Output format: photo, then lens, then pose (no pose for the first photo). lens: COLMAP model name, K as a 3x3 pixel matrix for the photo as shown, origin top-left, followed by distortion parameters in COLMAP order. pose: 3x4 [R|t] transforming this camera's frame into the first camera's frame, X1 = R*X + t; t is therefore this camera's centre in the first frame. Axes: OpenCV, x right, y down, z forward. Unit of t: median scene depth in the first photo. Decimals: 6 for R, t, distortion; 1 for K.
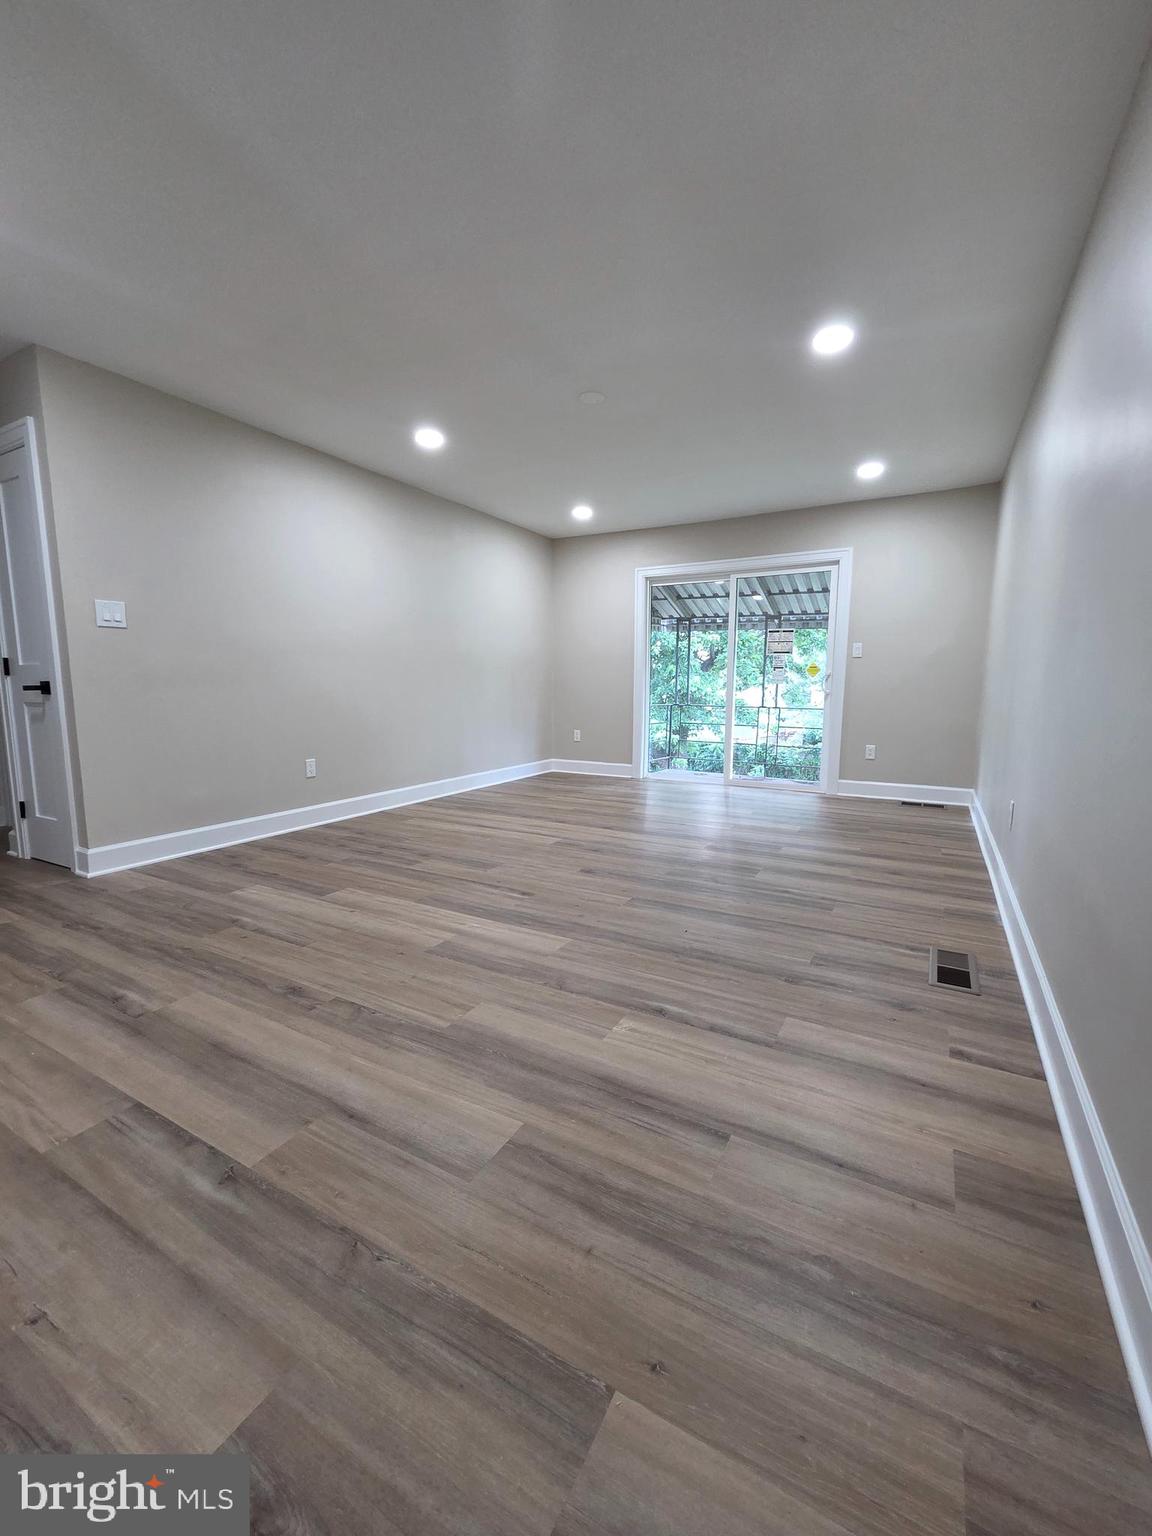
lens RADIAL K [[629.1, 0, 583.2], [0, 629.1, 765.8], [0, 0, 1]] dist [0.002649, -0.000088]
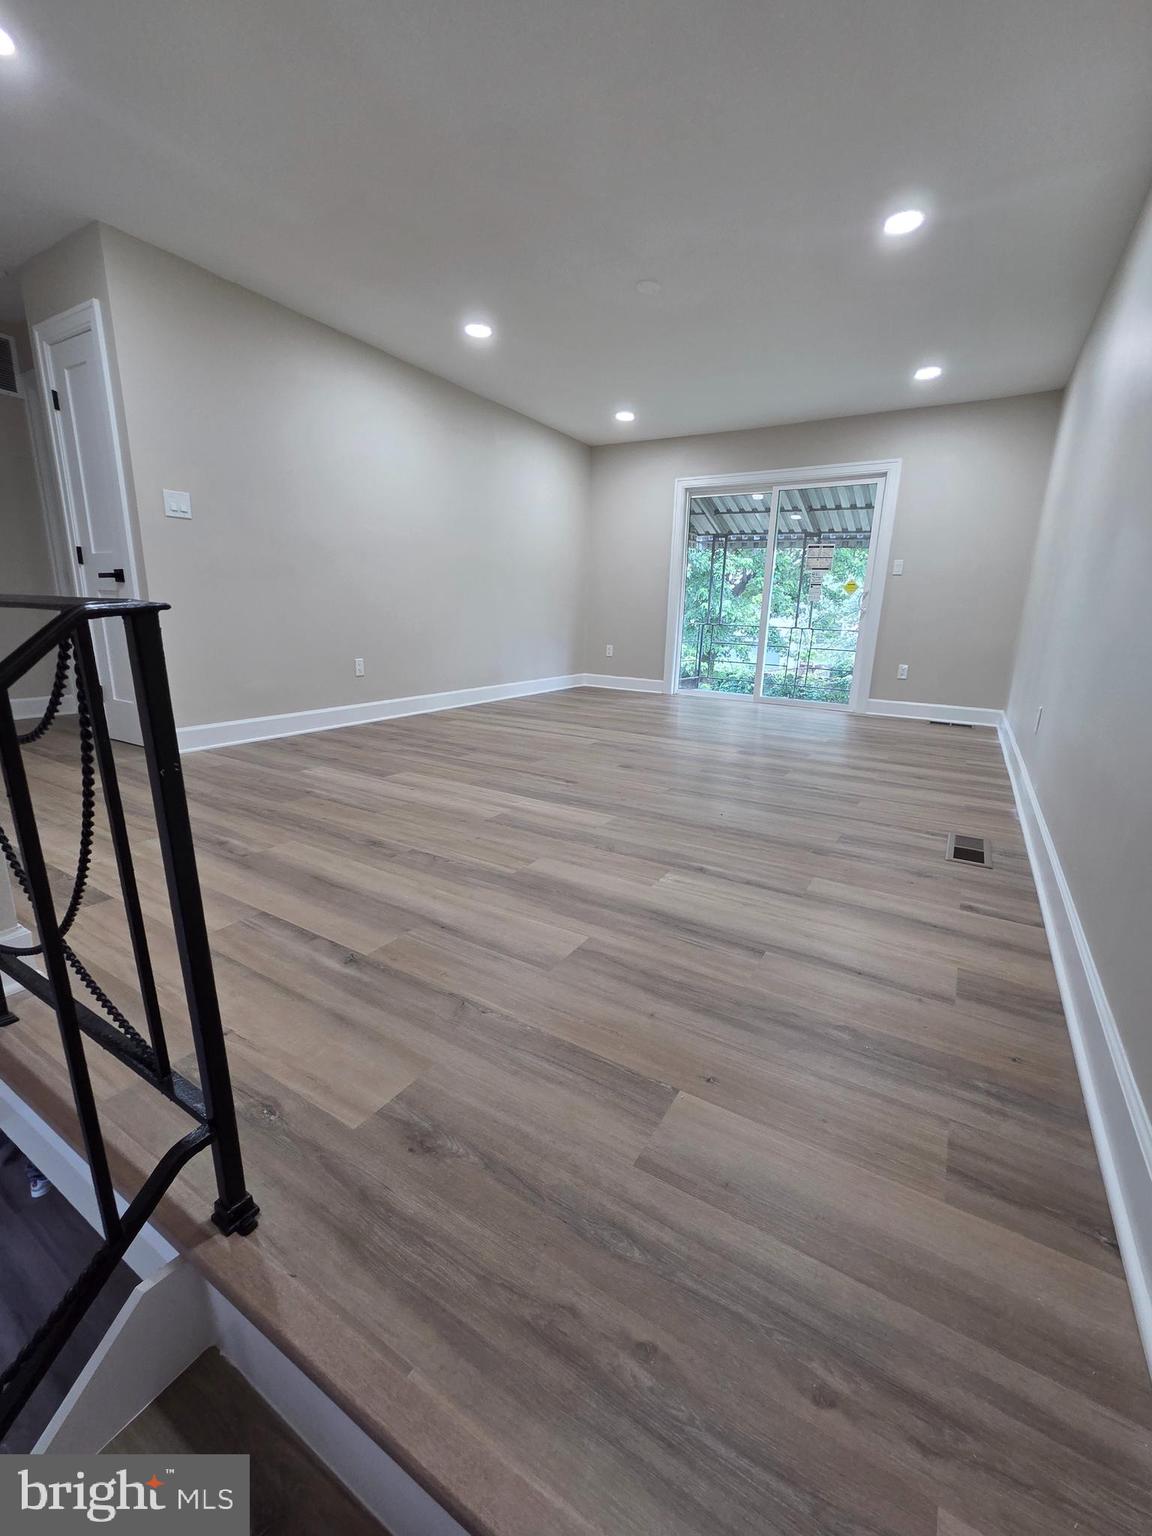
lens RADIAL K [[632.2, 0, 583.5], [0, 632.2, 763.4], [0, 0, 1]] dist [0.004078, -0.000001]
pose [[0.999087, 0.032463, -0.027754, -0.076591], [-0.029319, 0.993825, 0.107011, 0.108900], [0.031057, -0.106100, 0.993870, -0.133381]]
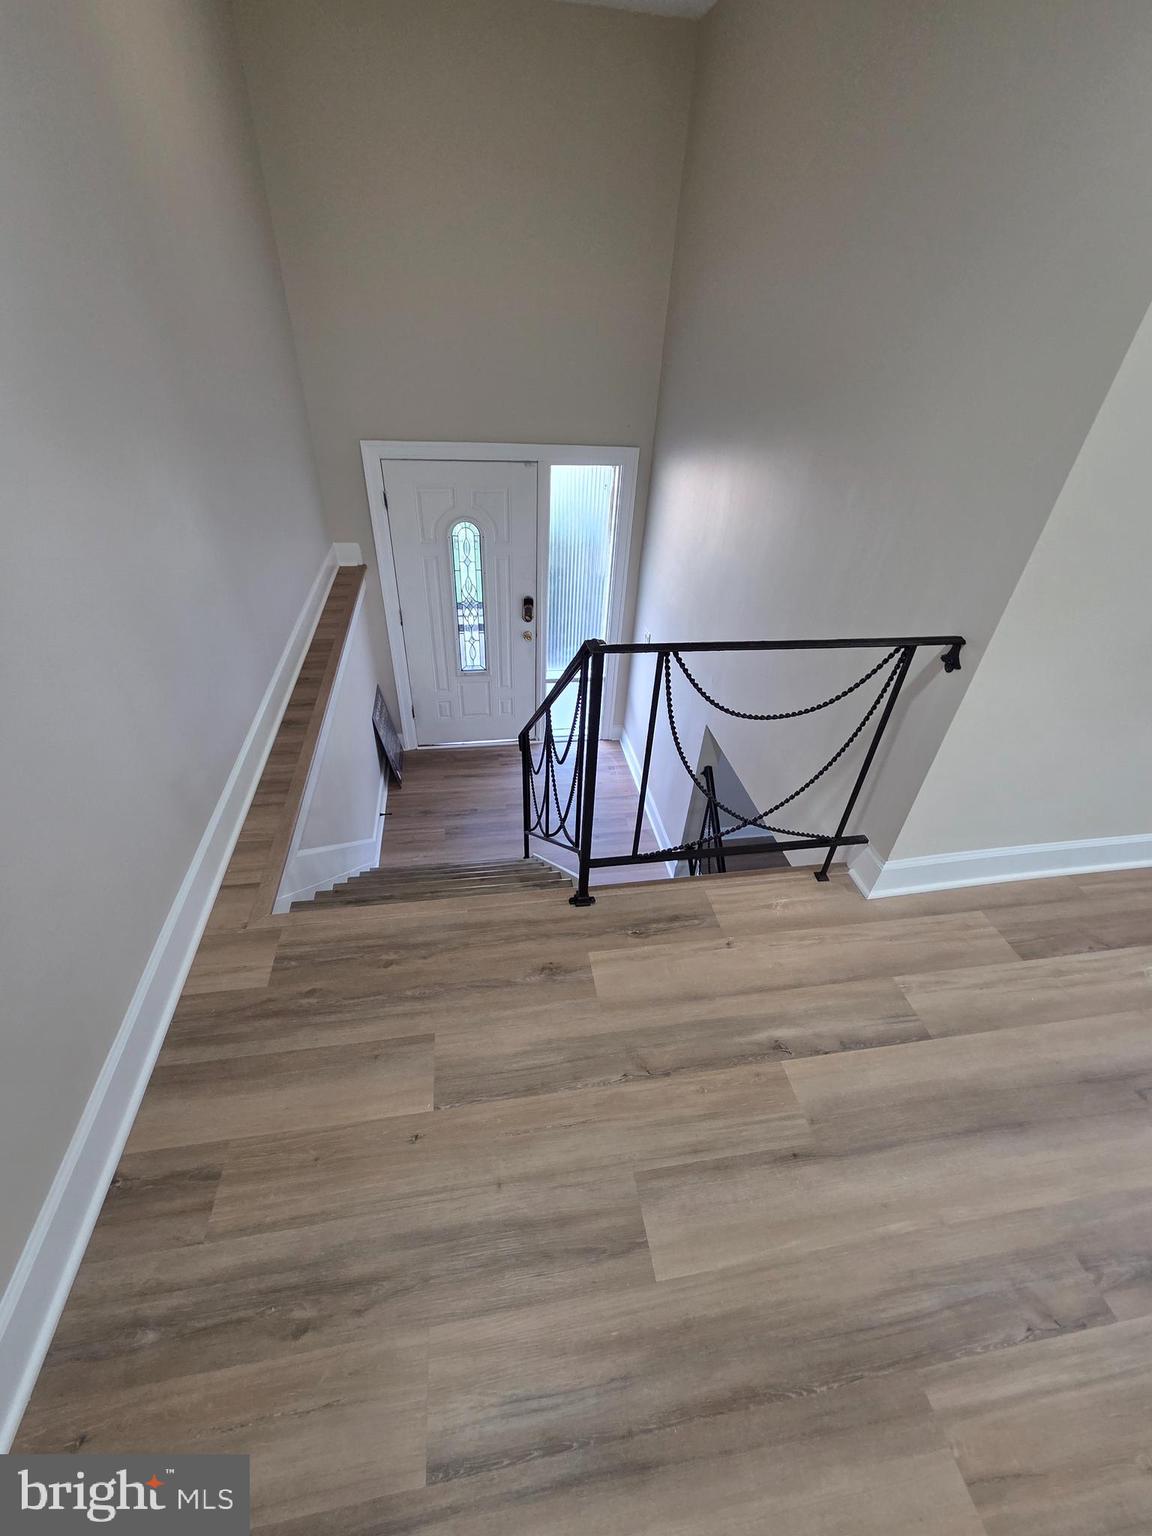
lens RADIAL K [[630.8, 0, 582.1], [0, 630.8, 771.0], [0, 0, 1]] dist [0.002140, 0.000351]
pose [[-0.777984, 0.341038, -0.527669, 0.180280], [-0.133748, 0.730708, 0.669460, -0.444463], [0.613883, 0.591404, -0.522866, 0.905628]]
